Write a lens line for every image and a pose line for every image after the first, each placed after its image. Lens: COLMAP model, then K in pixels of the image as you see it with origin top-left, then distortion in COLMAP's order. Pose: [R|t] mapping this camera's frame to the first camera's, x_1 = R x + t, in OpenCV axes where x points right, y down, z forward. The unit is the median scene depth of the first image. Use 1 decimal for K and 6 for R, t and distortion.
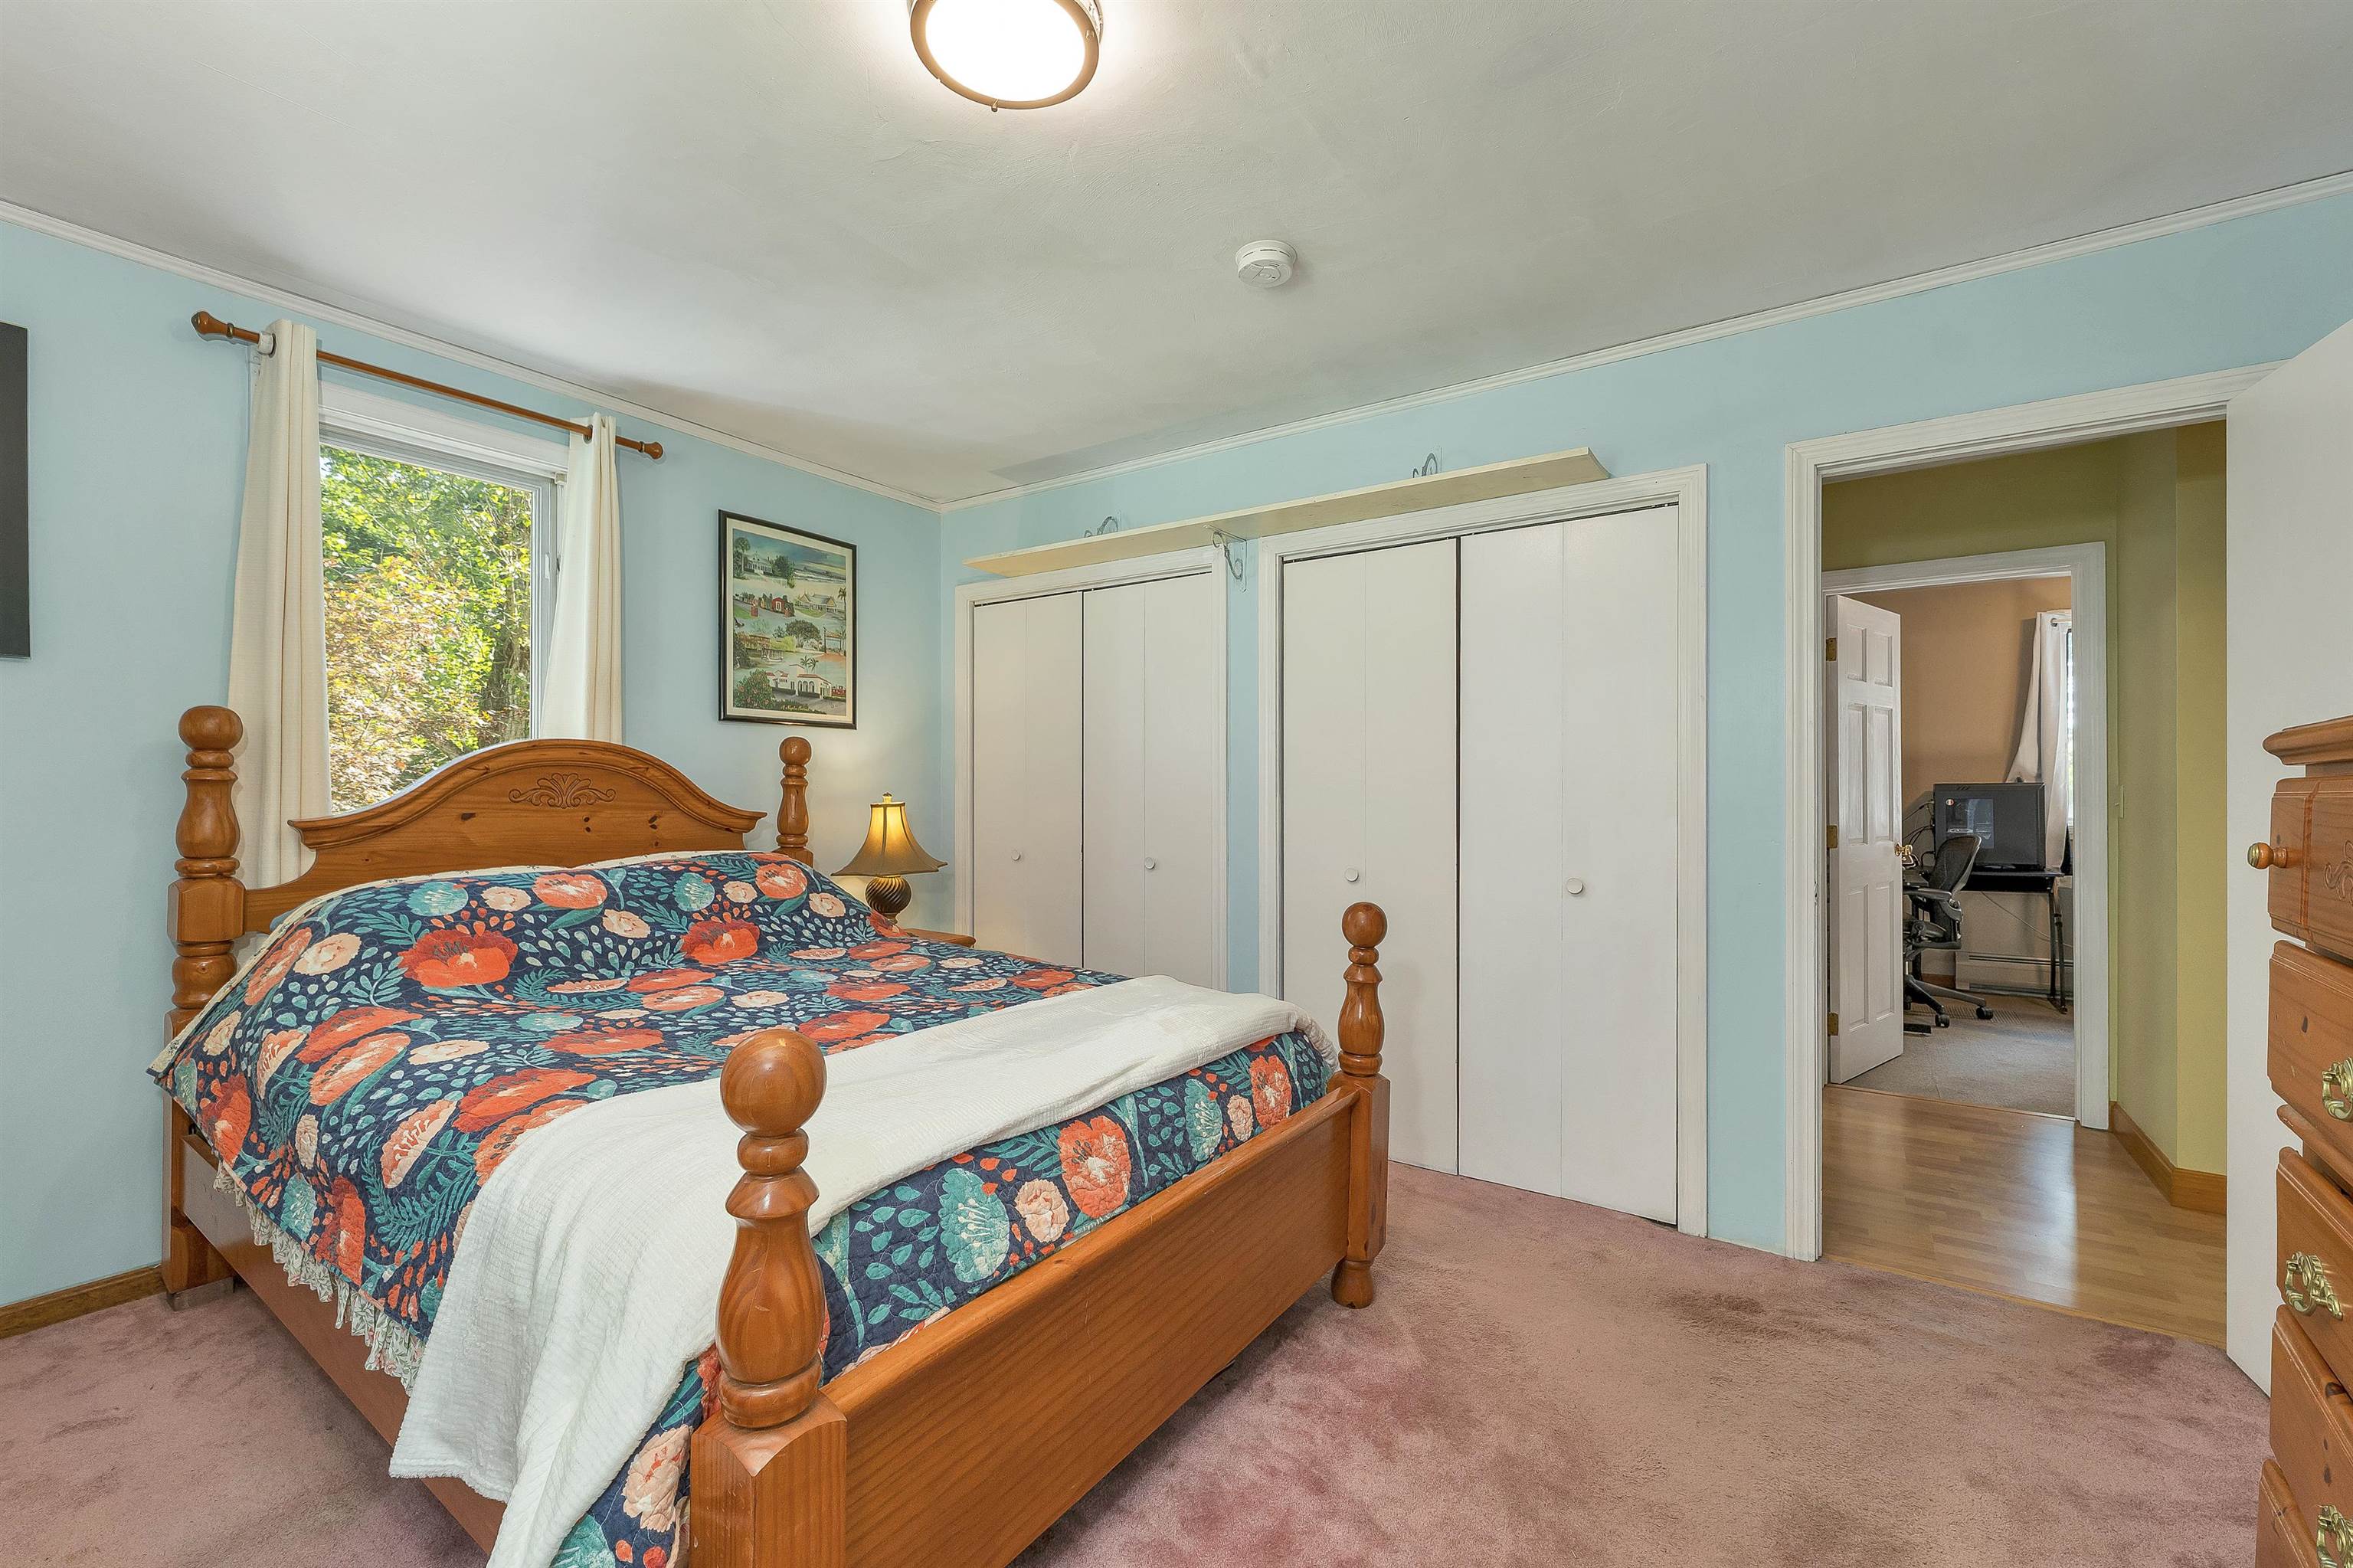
lens RADIAL K [[983.2, 0, 1174.6], [0, 983.2, 788.6], [0, 0, 1]] dist [-0.000924, -0.000106]
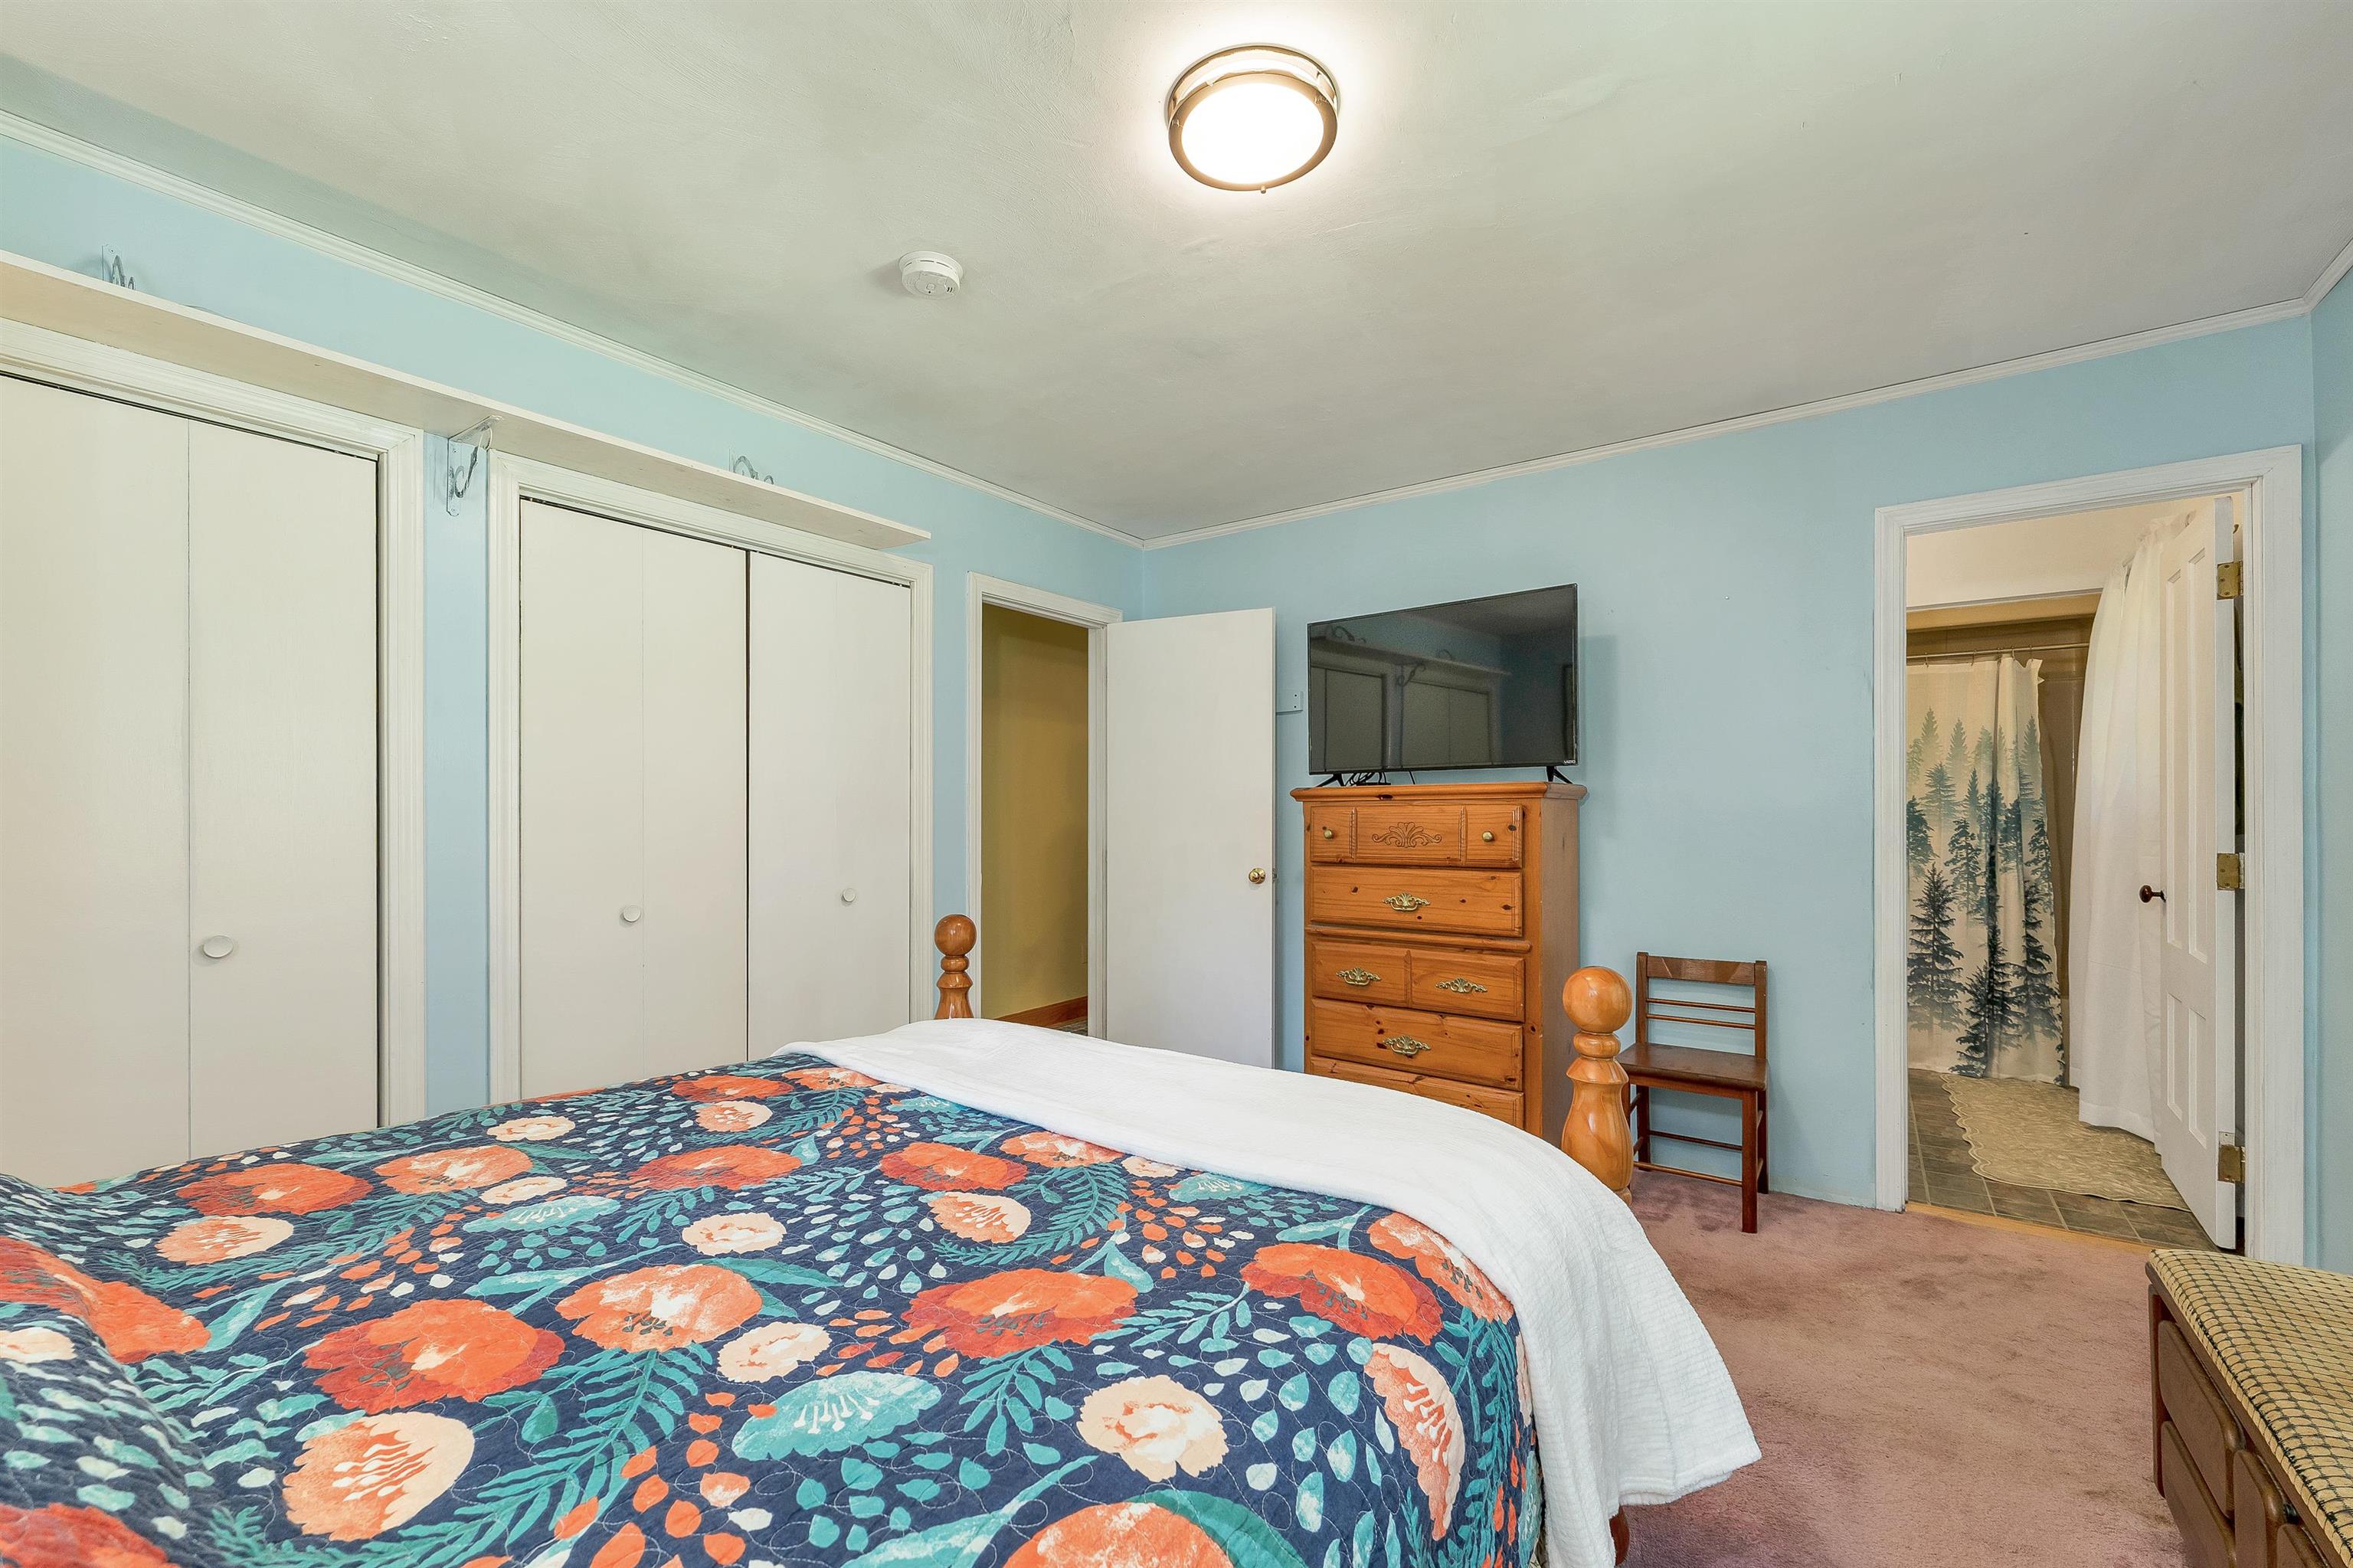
lens RADIAL K [[983.2, 0, 1174.6], [0, 983.2, 788.6], [0, 0, 1]] dist [-0.000924, -0.000106]
pose [[0.004357, 0.016636, 0.999852, -0.900355], [-0.003075, 0.999857, -0.016622, -0.005165], [-0.999986, -0.003002, 0.004408, 0.757579]]
